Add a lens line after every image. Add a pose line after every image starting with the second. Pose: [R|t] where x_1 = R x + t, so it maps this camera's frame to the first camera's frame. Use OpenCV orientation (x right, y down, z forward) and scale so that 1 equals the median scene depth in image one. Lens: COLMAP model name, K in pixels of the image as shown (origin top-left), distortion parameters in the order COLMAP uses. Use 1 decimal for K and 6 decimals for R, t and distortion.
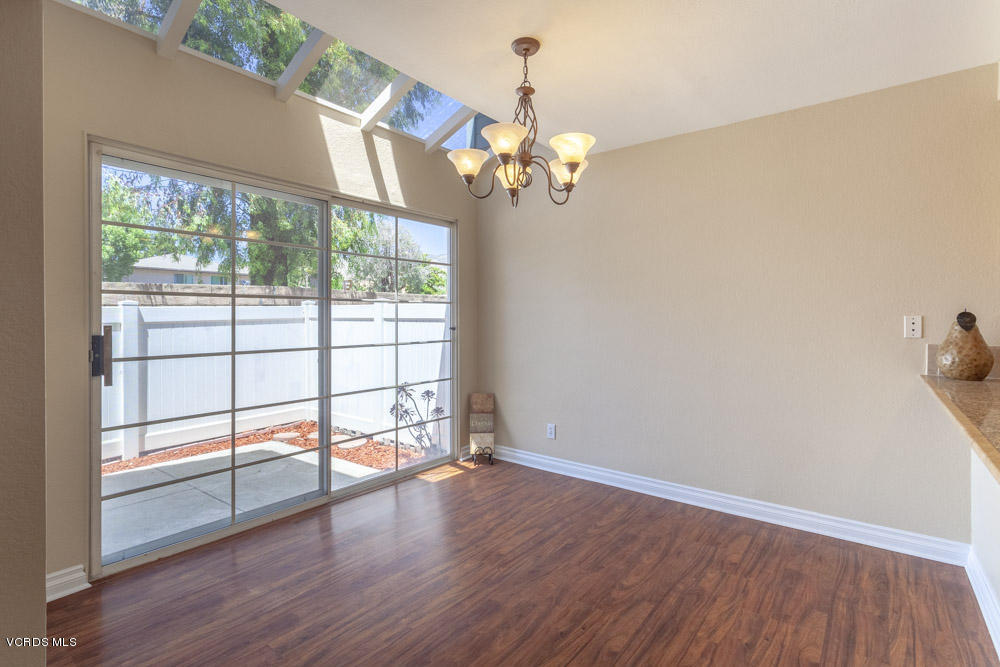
lens RADIAL K [[493.3, 0, 511.7], [0, 493.3, 315.5], [0, 0, 1]] dist [-0.001123, -0.000422]
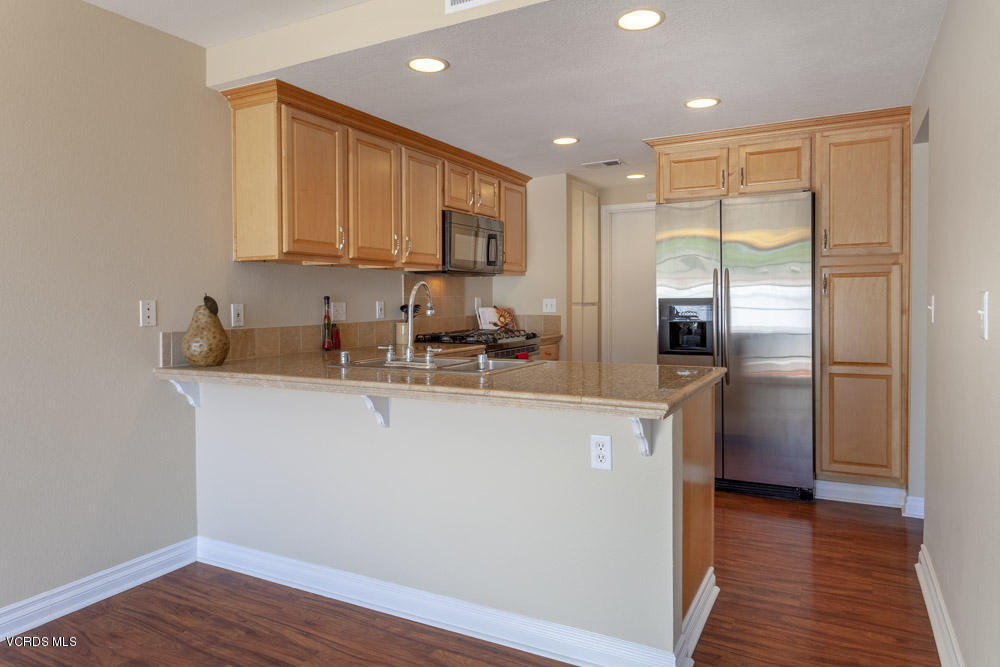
lens RADIAL K [[651.0, 0, 489.9], [0, 651.0, 312.6], [0, 0, 1]] dist [0.003044, 0.001057]
pose [[-0.163031, -0.019319, 0.986432, -0.302367], [0.001968, 0.999800, 0.019907, 0.000533], [-0.986619, 0.005187, -0.162961, 0.460576]]
